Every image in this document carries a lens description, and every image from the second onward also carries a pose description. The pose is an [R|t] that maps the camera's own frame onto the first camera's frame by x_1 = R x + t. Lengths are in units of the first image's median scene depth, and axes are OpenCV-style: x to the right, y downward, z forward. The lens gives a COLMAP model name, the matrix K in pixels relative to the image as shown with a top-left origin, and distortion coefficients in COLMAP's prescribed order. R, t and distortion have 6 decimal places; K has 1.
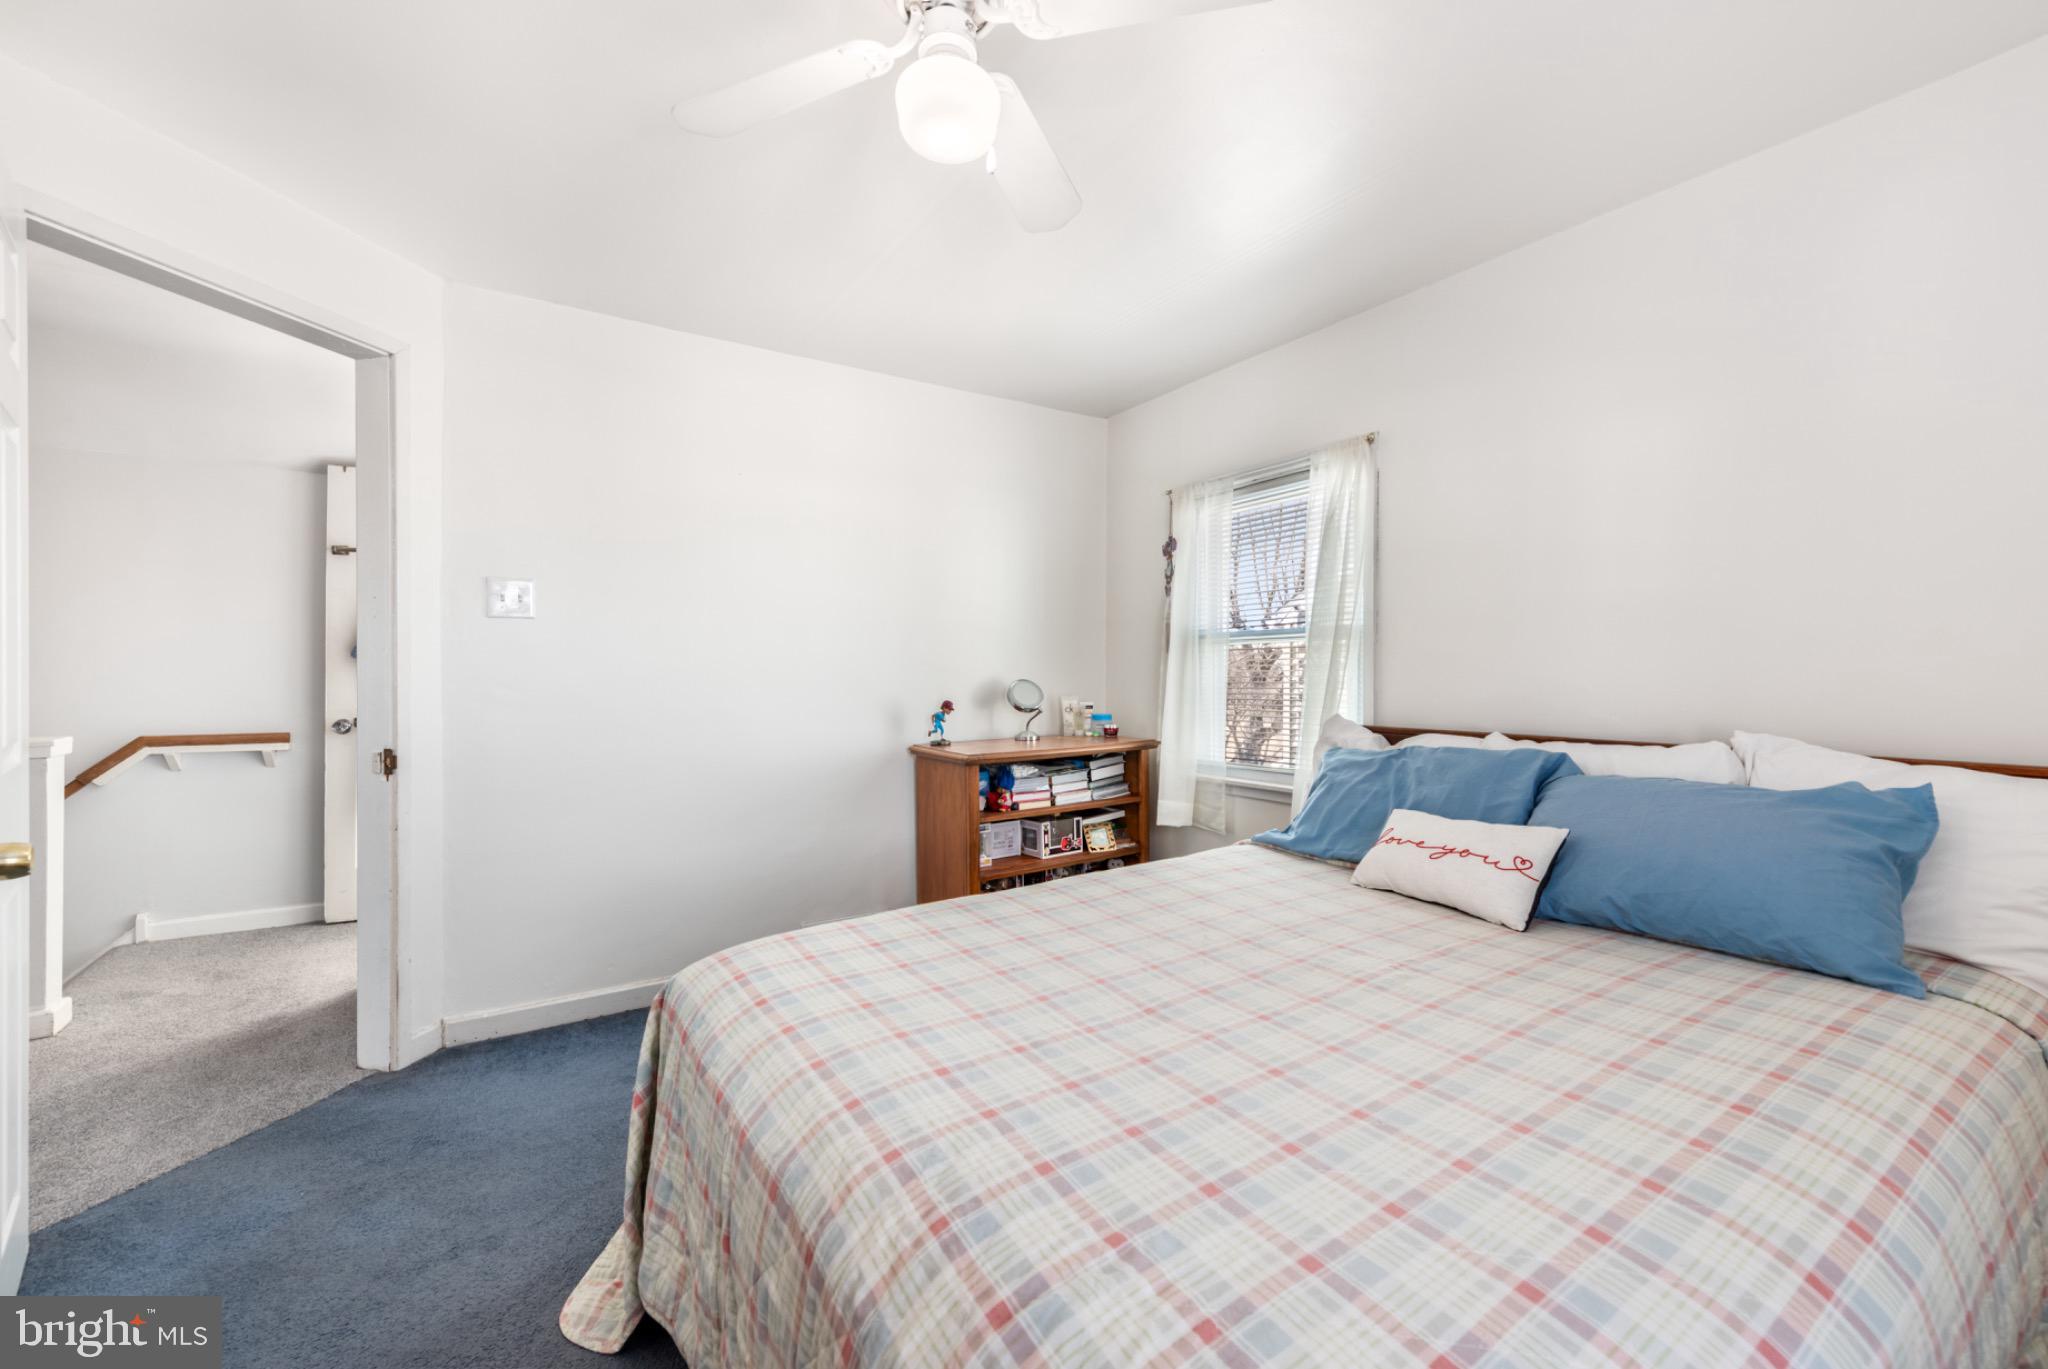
lens RADIAL K [[823.5, 0, 1030.0], [0, 823.5, 650.9], [0, 0, 1]] dist [0.017219, -0.006118]
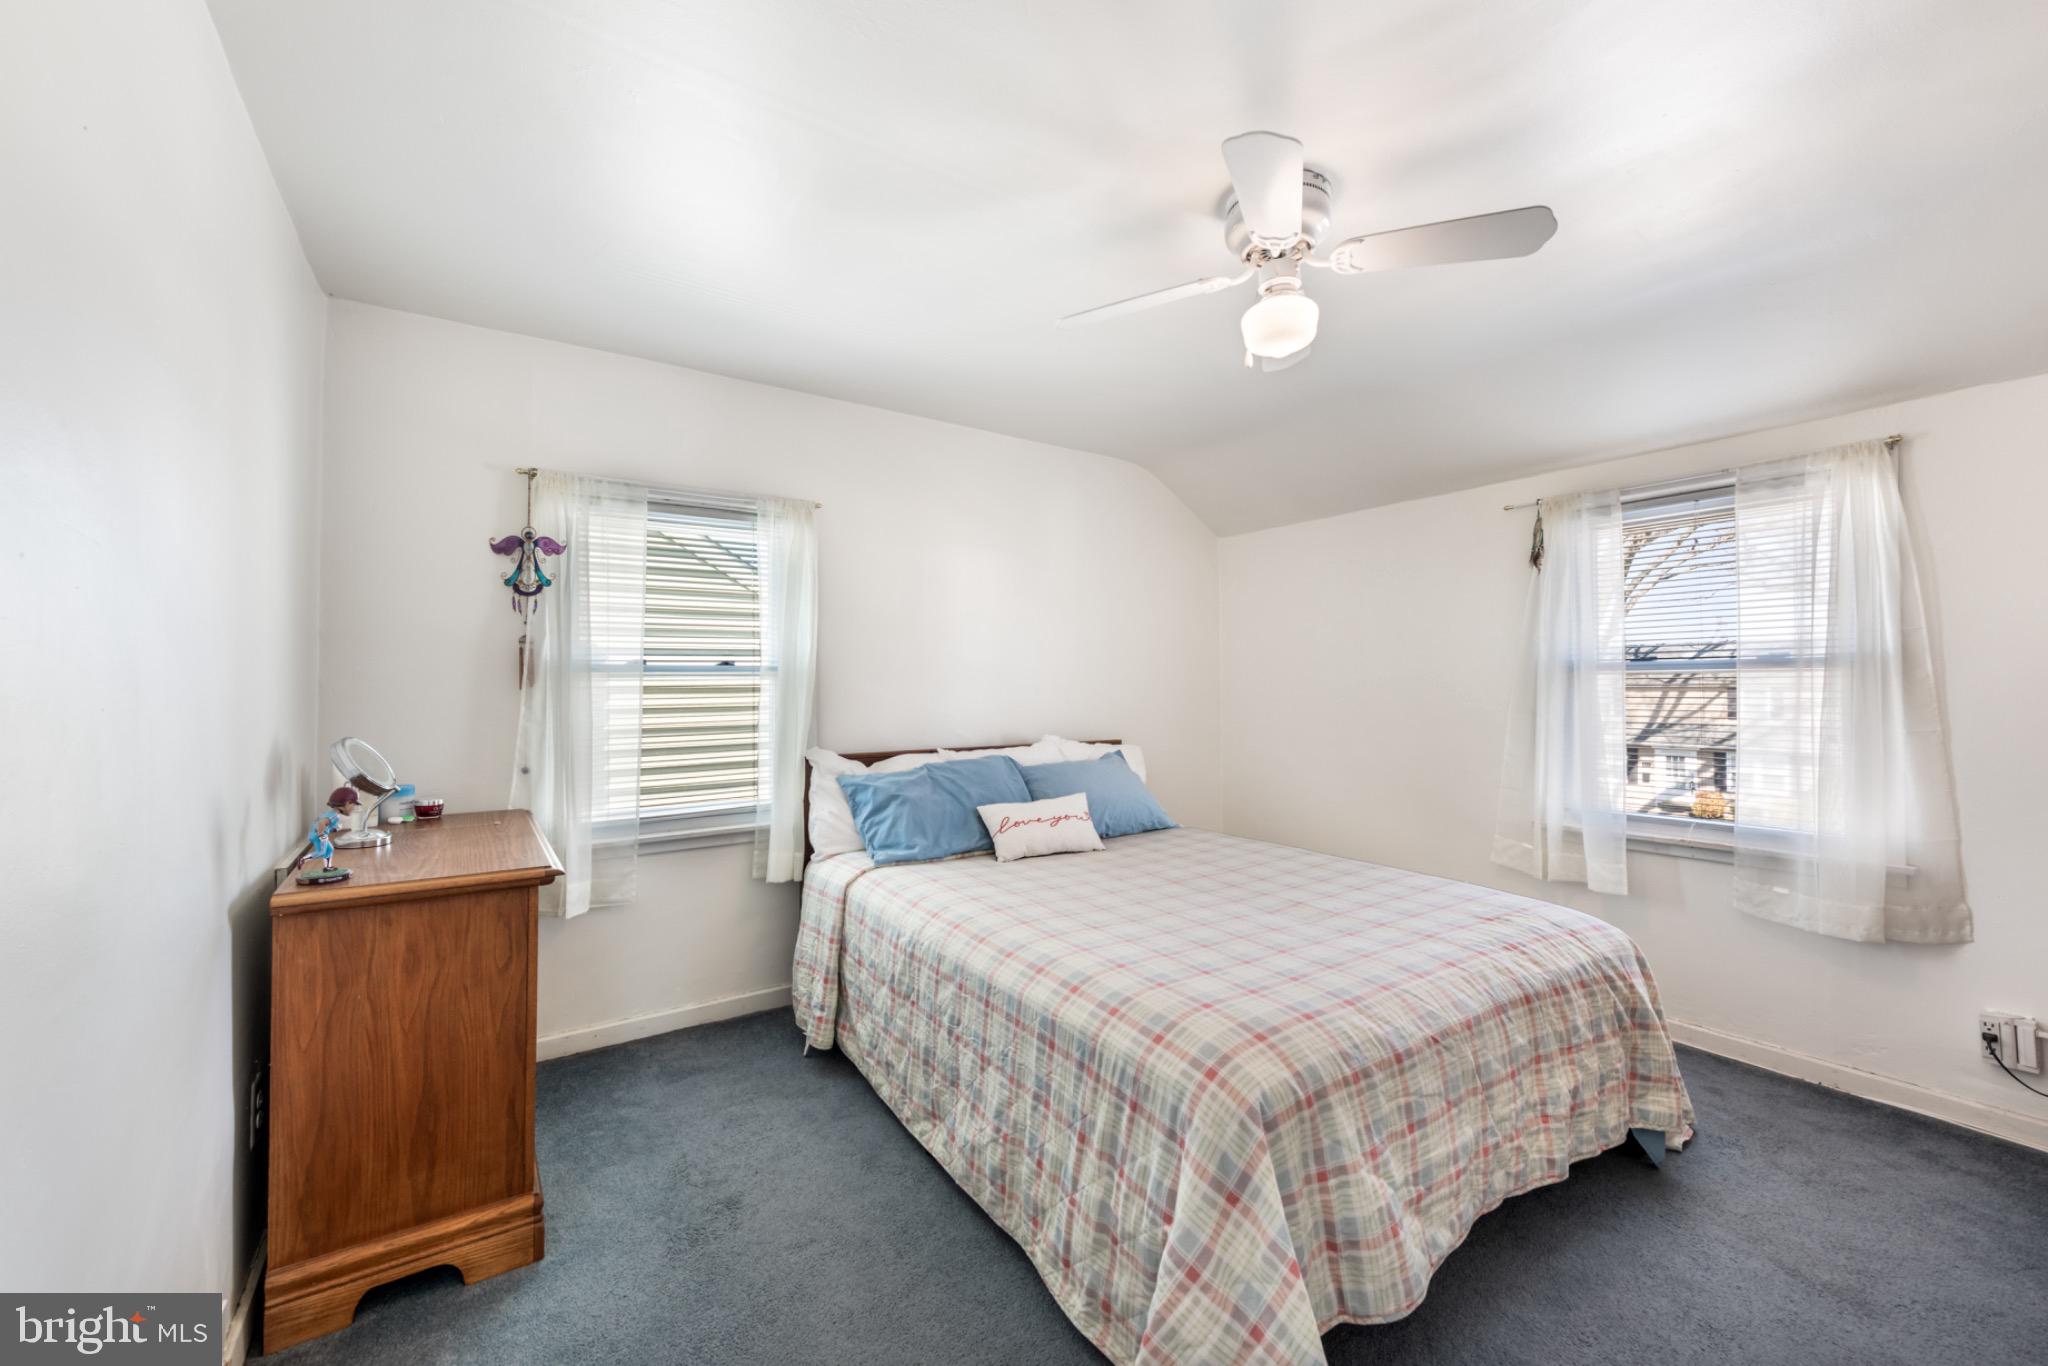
lens RADIAL K [[821.3, 0, 1024.0], [0, 821.3, 683.0], [0, 0, 1]] dist [-0.001782, -0.000458]
pose [[0.002025, 0.005849, 0.999981, -0.796558], [-0.014660, 0.999876, -0.005819, -0.008903], [-0.999890, -0.014648, 0.002111, 0.777641]]
